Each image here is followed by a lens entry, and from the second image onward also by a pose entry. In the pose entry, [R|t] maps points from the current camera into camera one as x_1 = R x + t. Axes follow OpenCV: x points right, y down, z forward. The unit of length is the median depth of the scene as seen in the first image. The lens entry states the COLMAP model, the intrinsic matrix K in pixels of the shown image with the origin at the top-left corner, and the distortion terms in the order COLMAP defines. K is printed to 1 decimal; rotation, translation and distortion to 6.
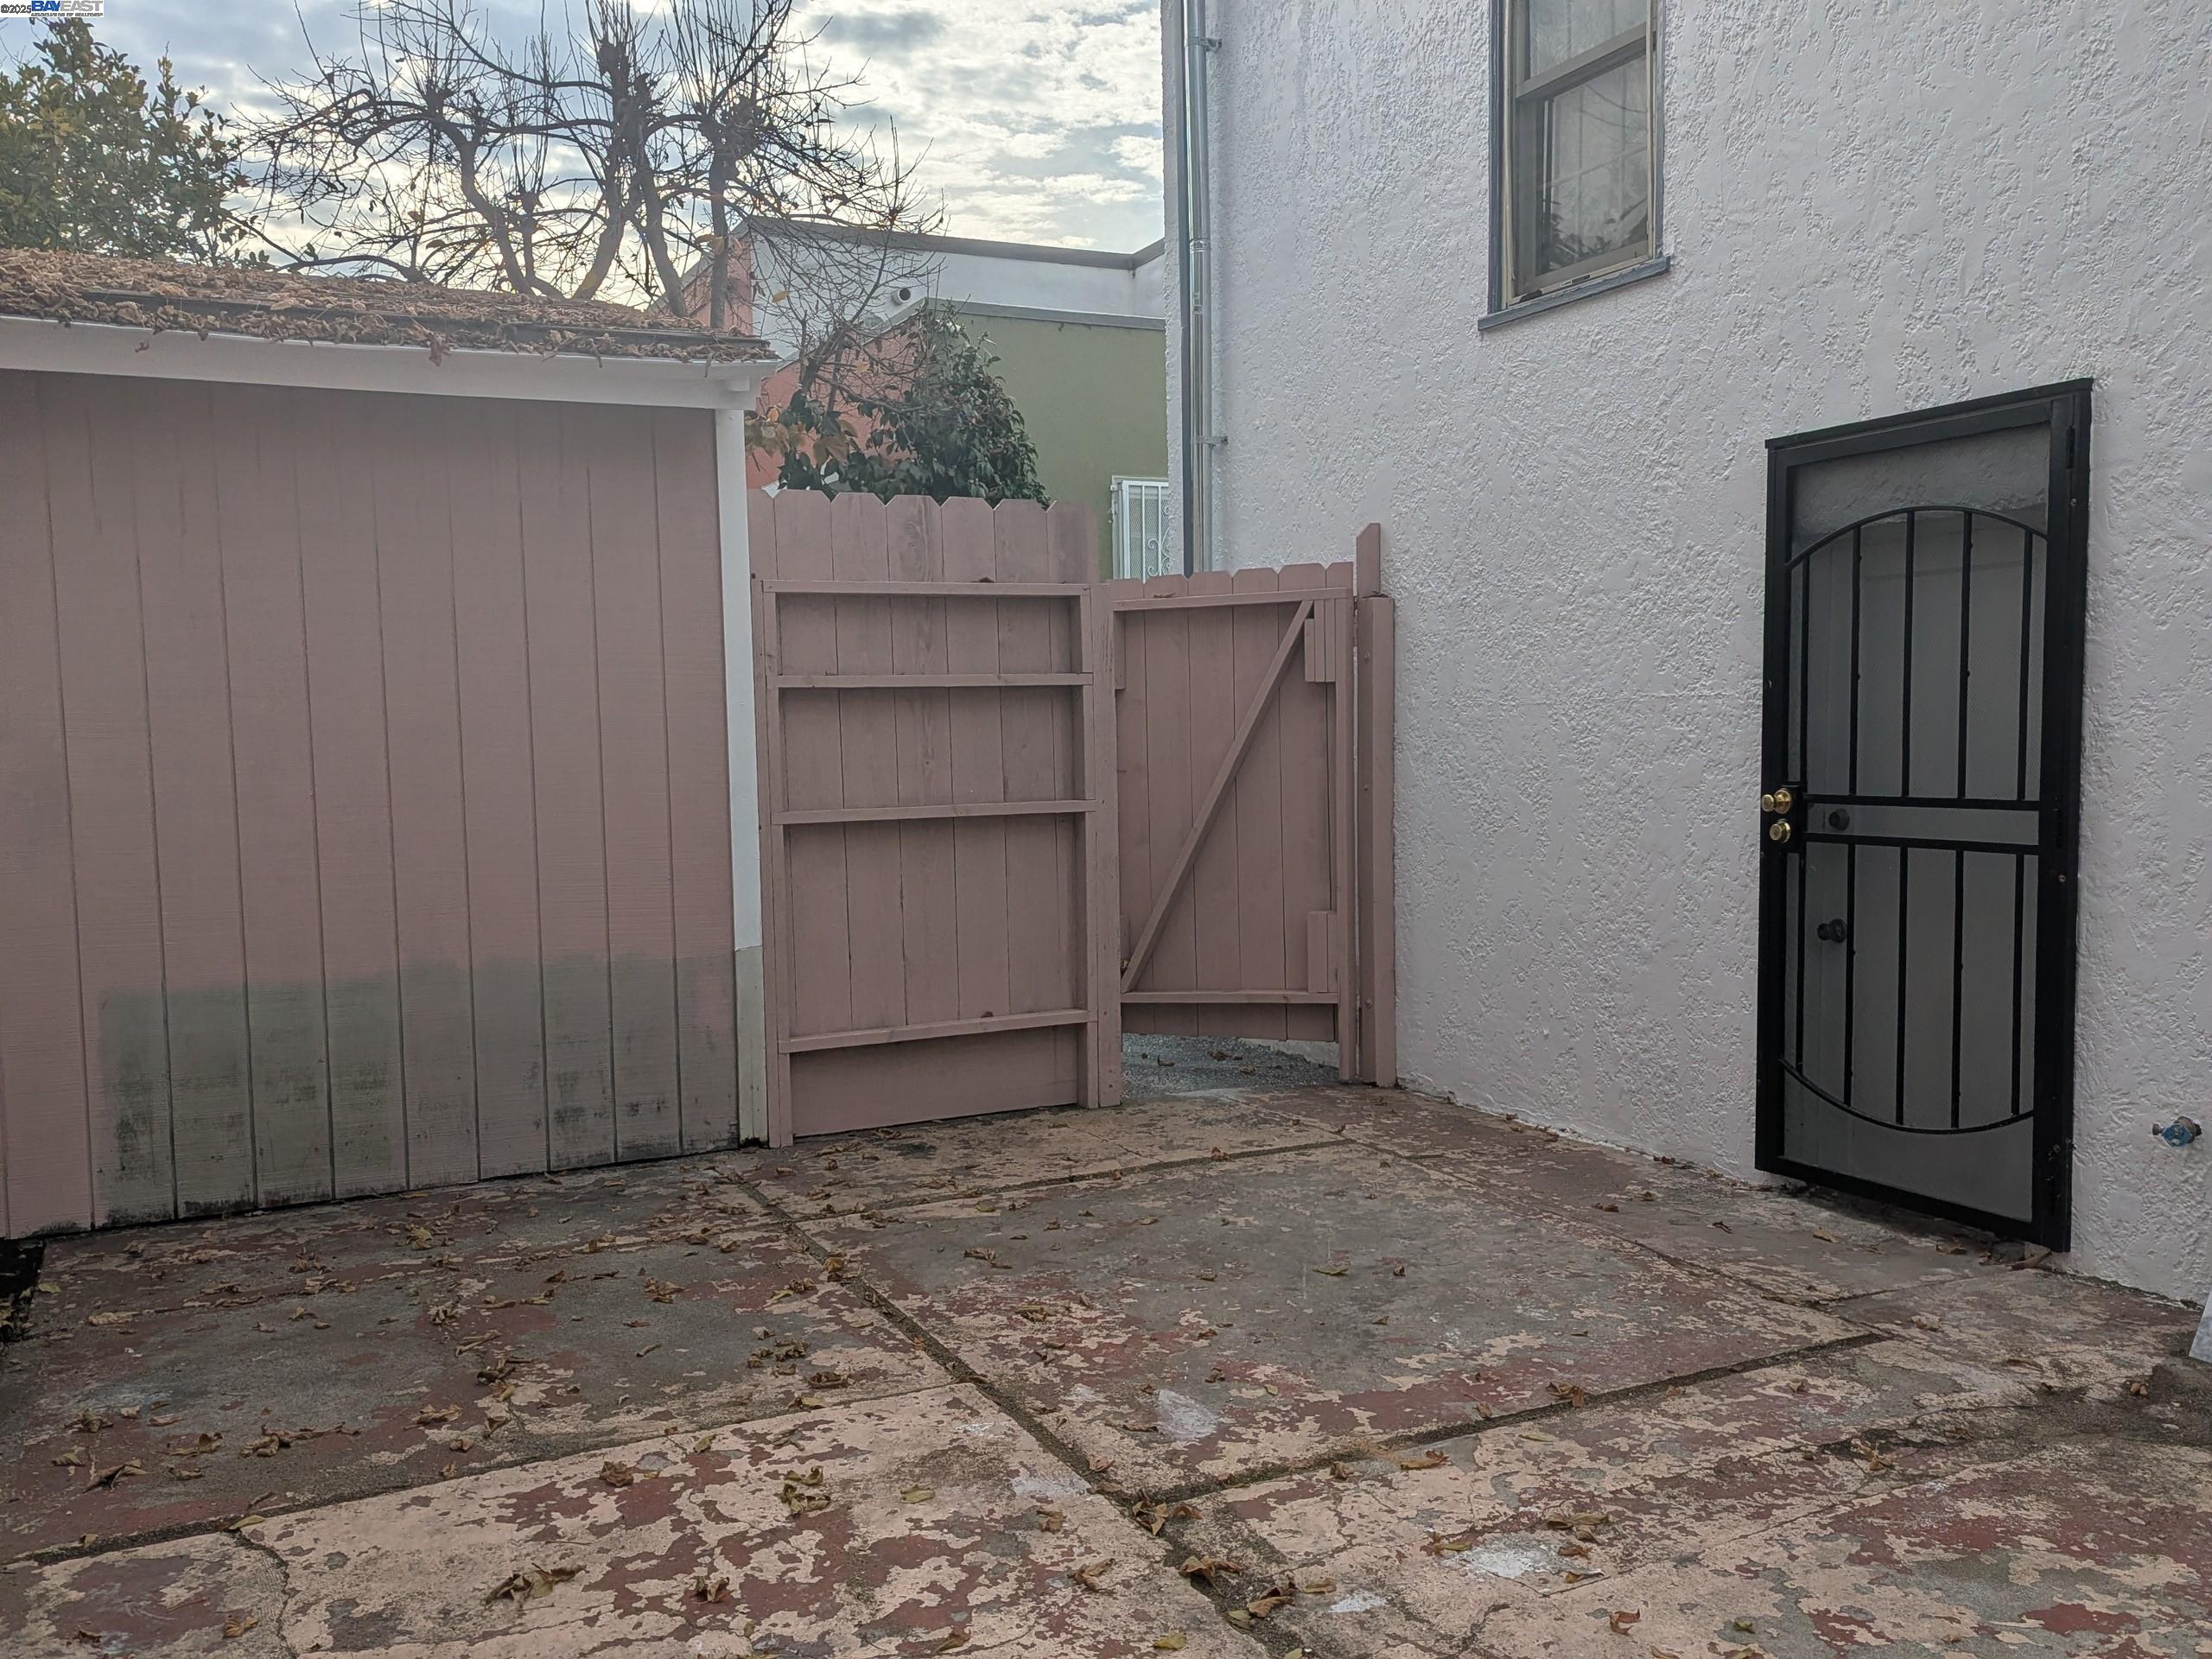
lens RADIAL K [[1917.1, 0, 1112.2], [0, 1917.1, 885.5], [0, 0, 1]] dist [0.070328, -0.043737]
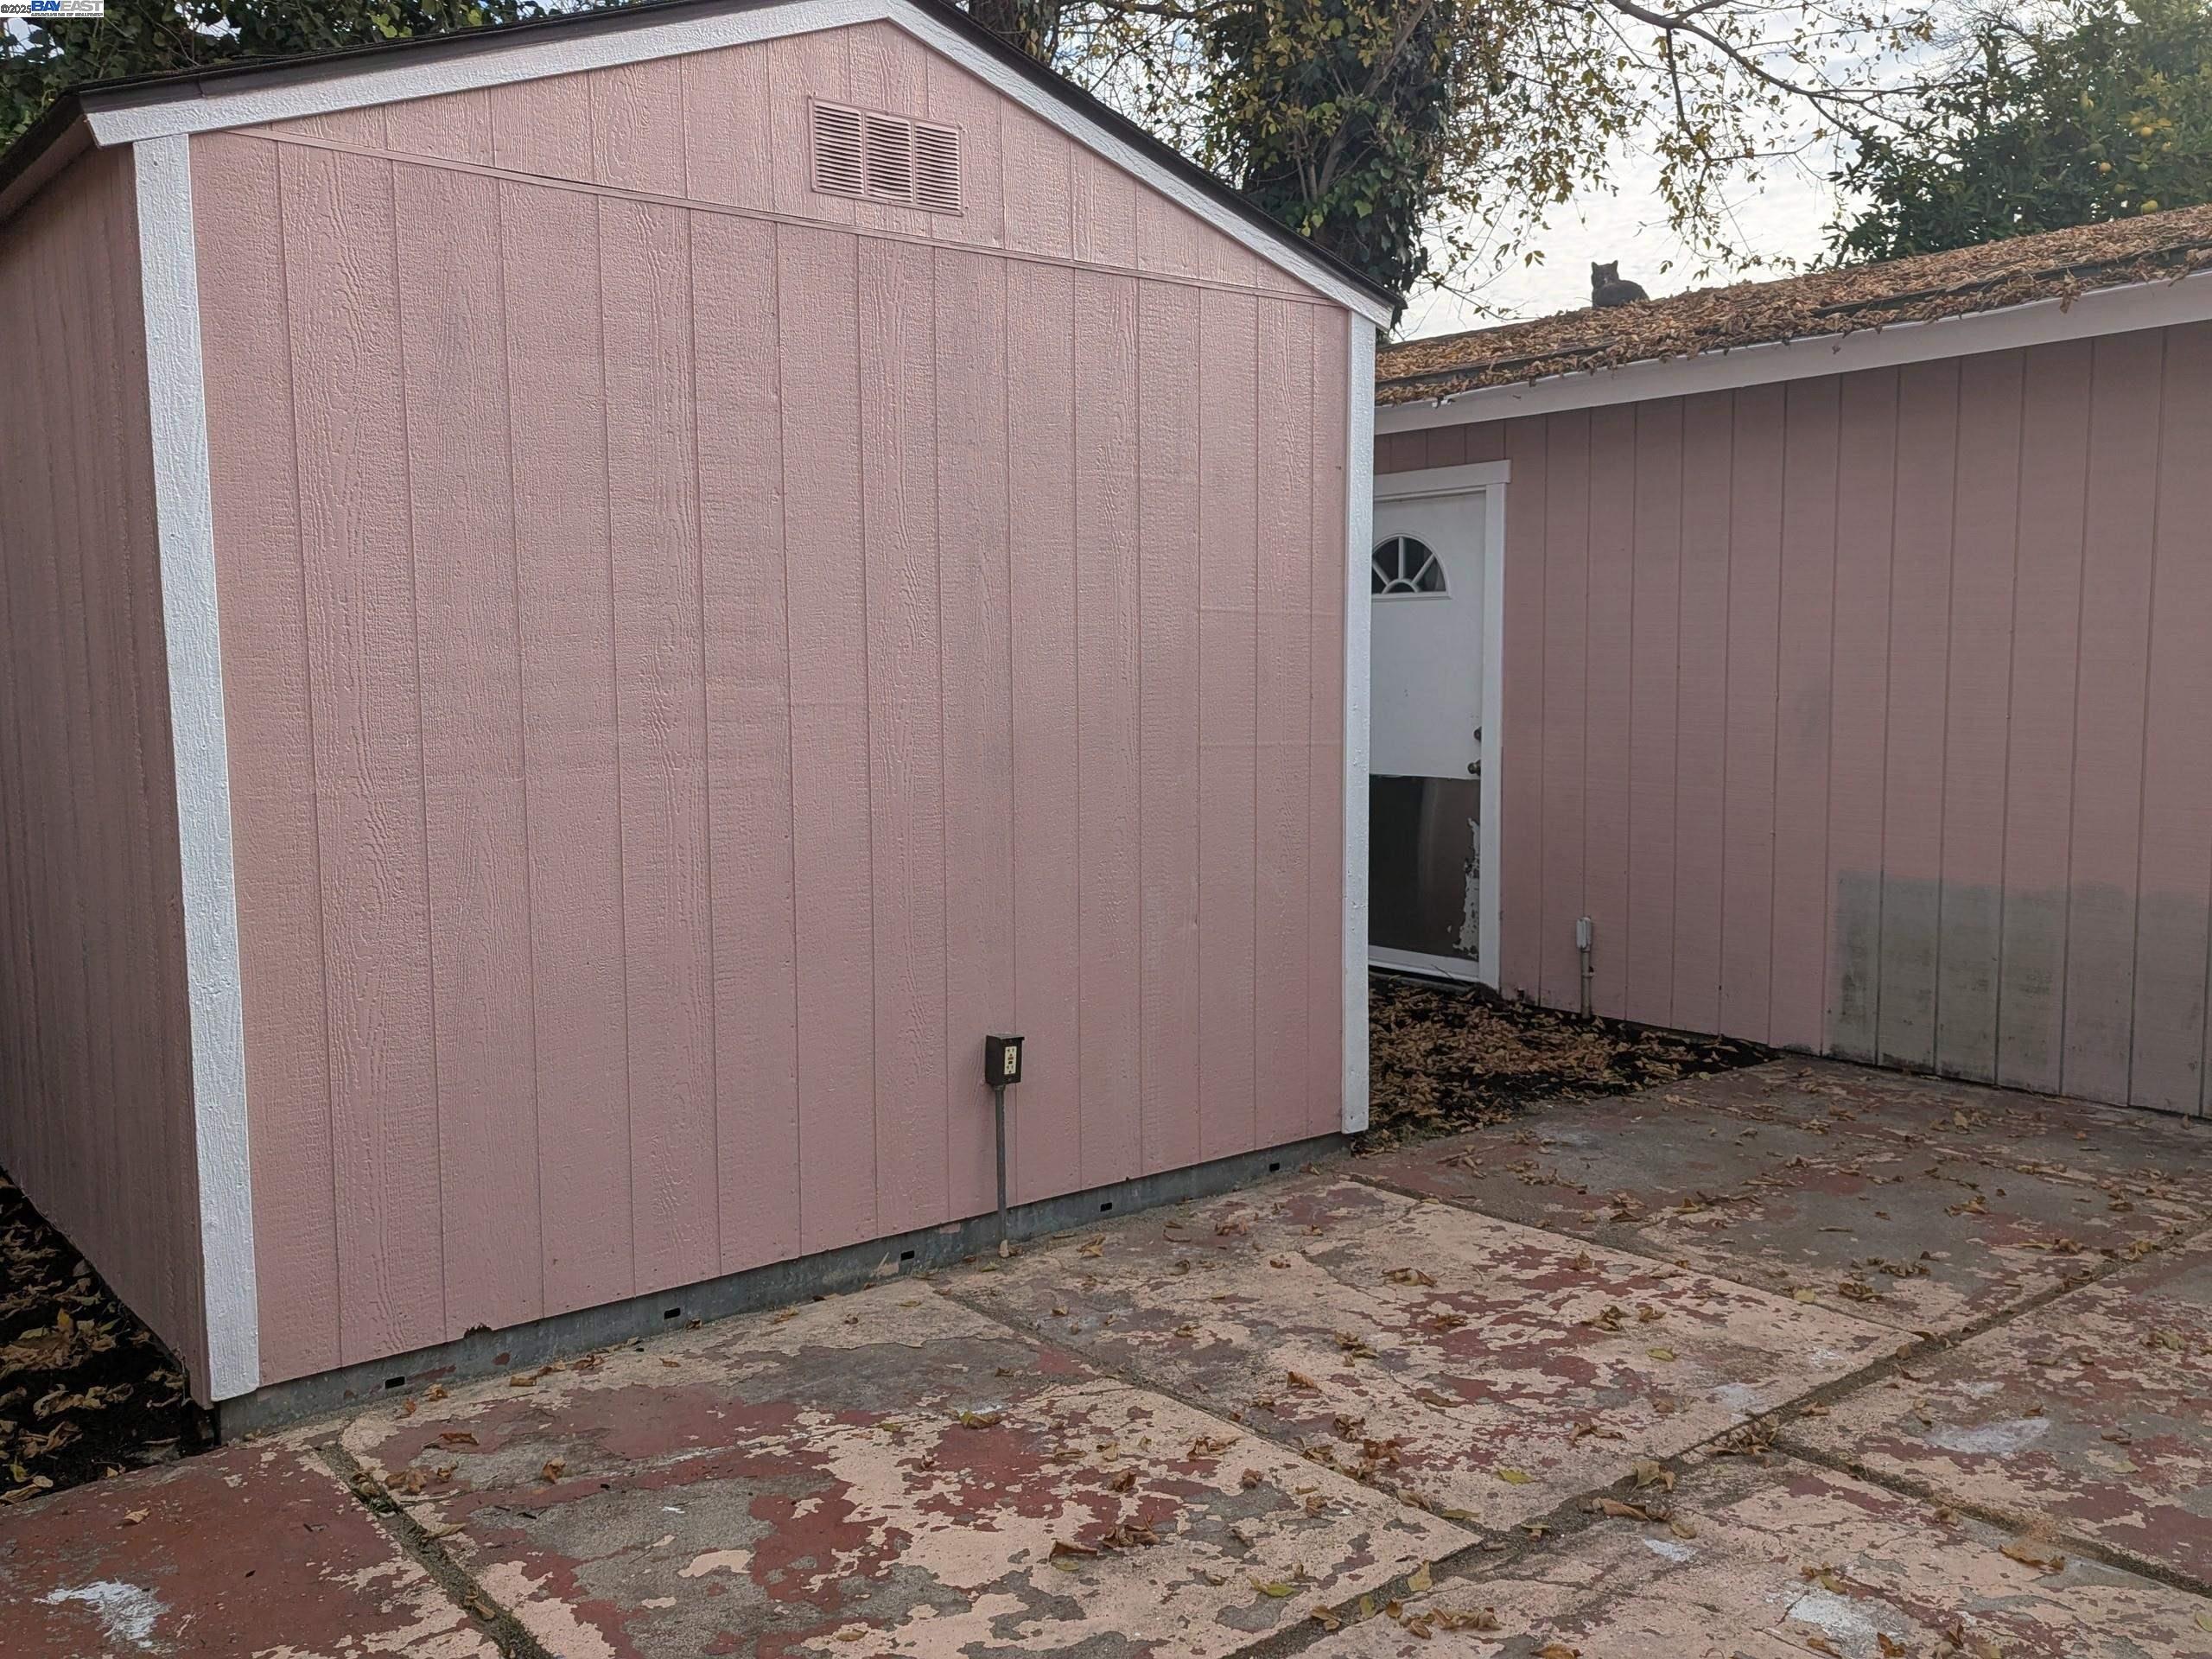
lens RADIAL K [[1917.1, 0, 1112.2], [0, 1917.1, 885.5], [0, 0, 1]] dist [0.070328, -0.043737]
pose [[0.221766, 0.129699, -0.966436, 0.819174], [-0.078040, 0.990296, 0.114994, -0.059045], [0.971972, 0.049919, 0.229736, 0.372825]]
